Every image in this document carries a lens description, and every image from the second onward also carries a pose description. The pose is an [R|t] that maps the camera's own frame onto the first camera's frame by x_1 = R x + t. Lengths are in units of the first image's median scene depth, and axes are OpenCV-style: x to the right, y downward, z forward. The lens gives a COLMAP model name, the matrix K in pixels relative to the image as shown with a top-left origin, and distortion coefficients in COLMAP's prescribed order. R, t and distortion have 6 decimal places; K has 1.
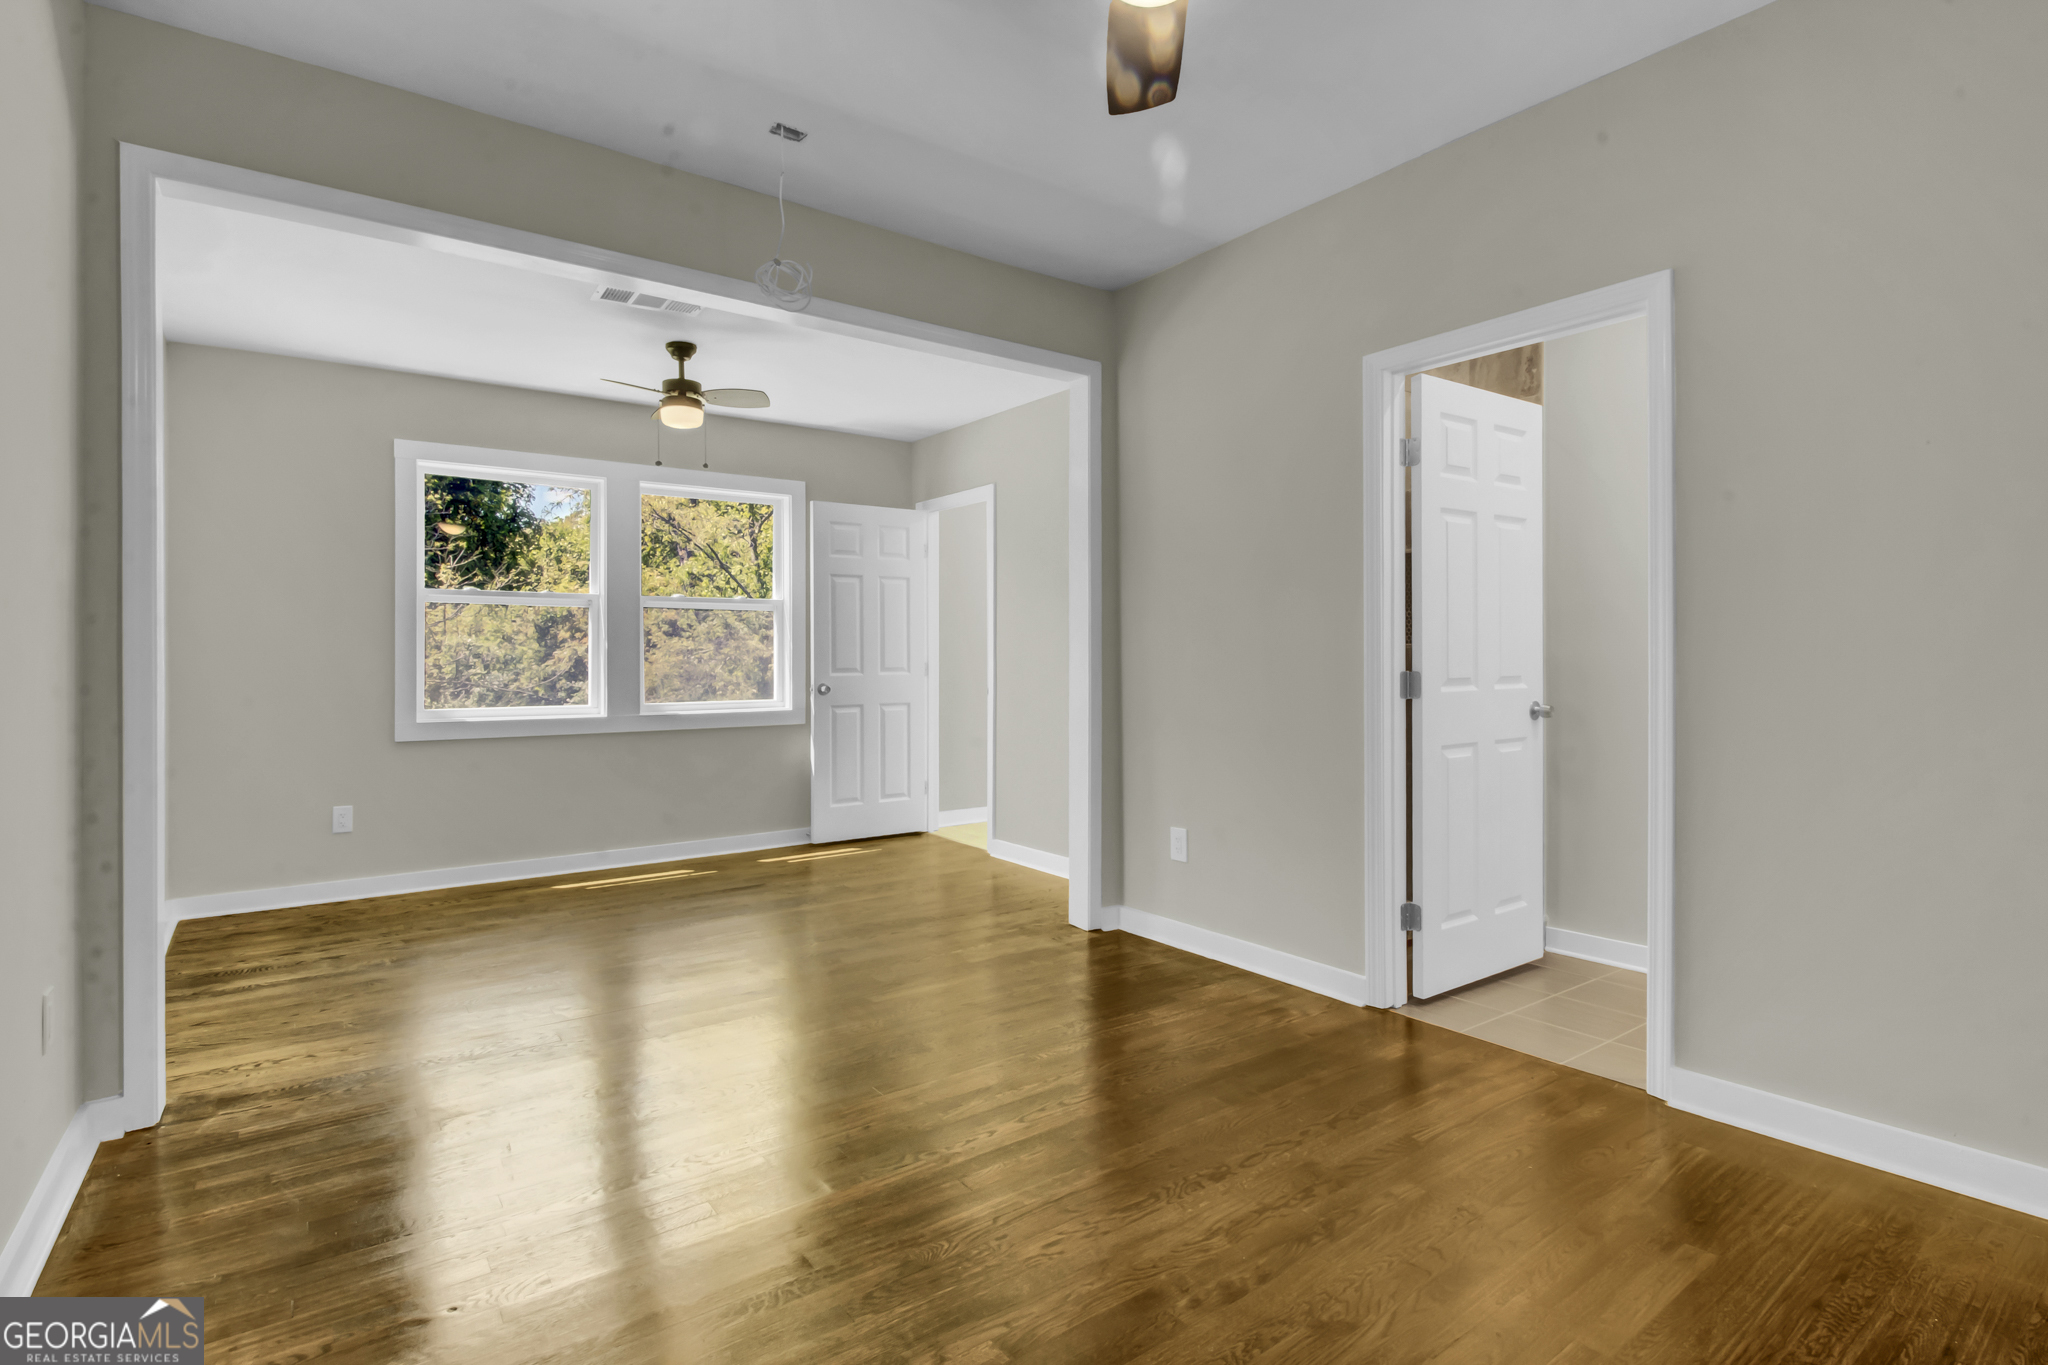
lens RADIAL K [[1008.7, 0, 1024.0], [0, 1008.7, 682.5], [0, 0, 1]] dist [-0.017412, -0.000842]
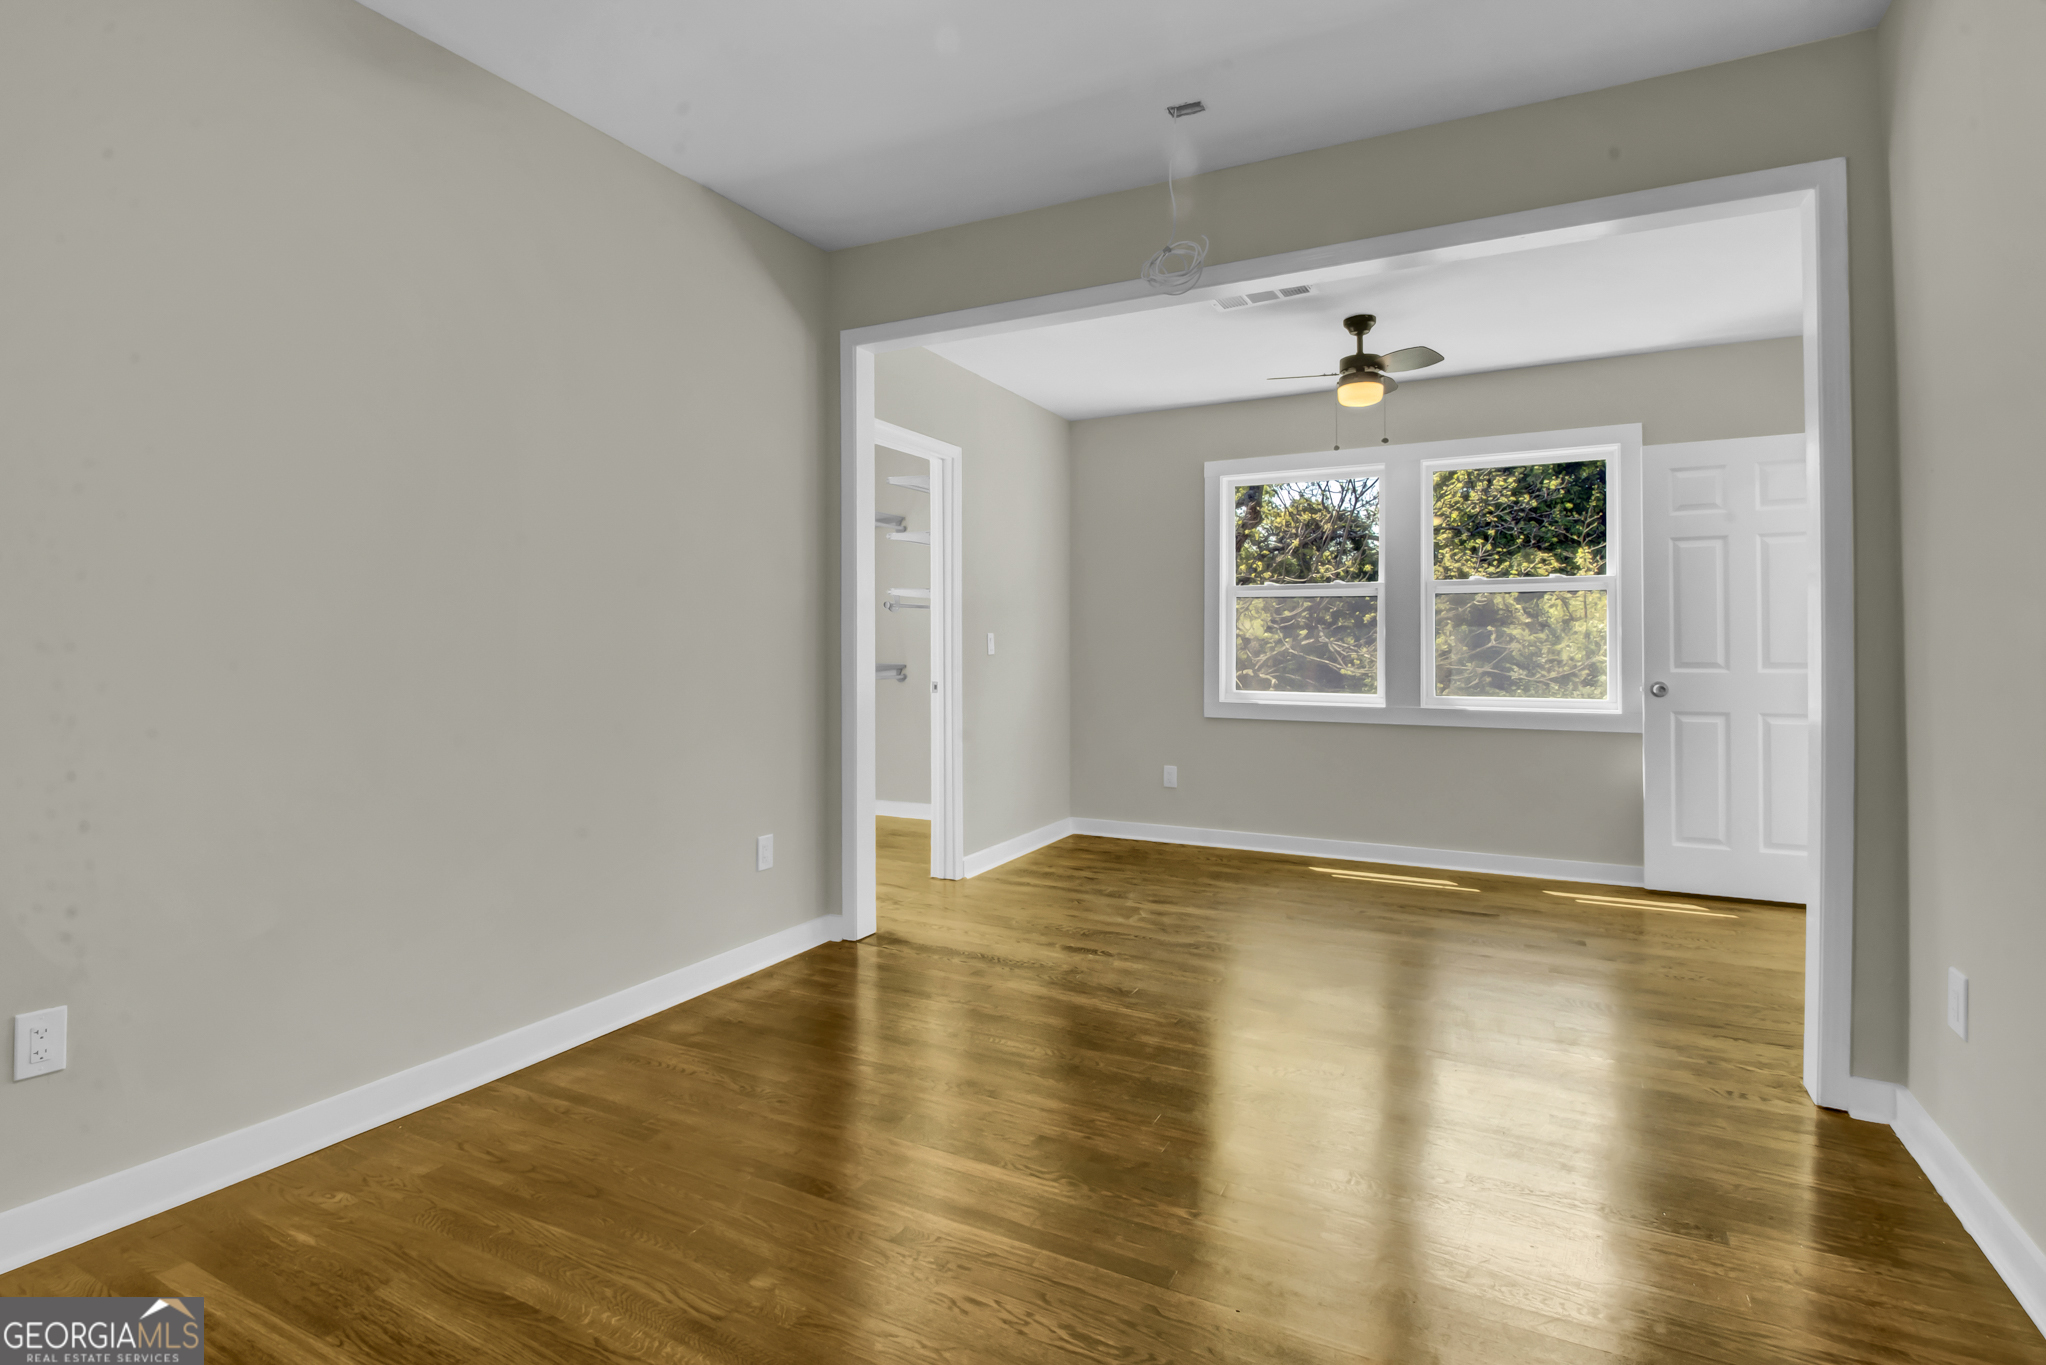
lens RADIAL K [[1020.2, 0, 976.6], [0, 1020.2, 655.5], [0, 0, 1]] dist [0.001587, -0.015947]
pose [[0.410381, 0.013089, -0.911820, 0.360517], [-0.024793, 0.999688, 0.003192, -0.010744], [0.911577, 0.021297, 0.410577, 0.257406]]
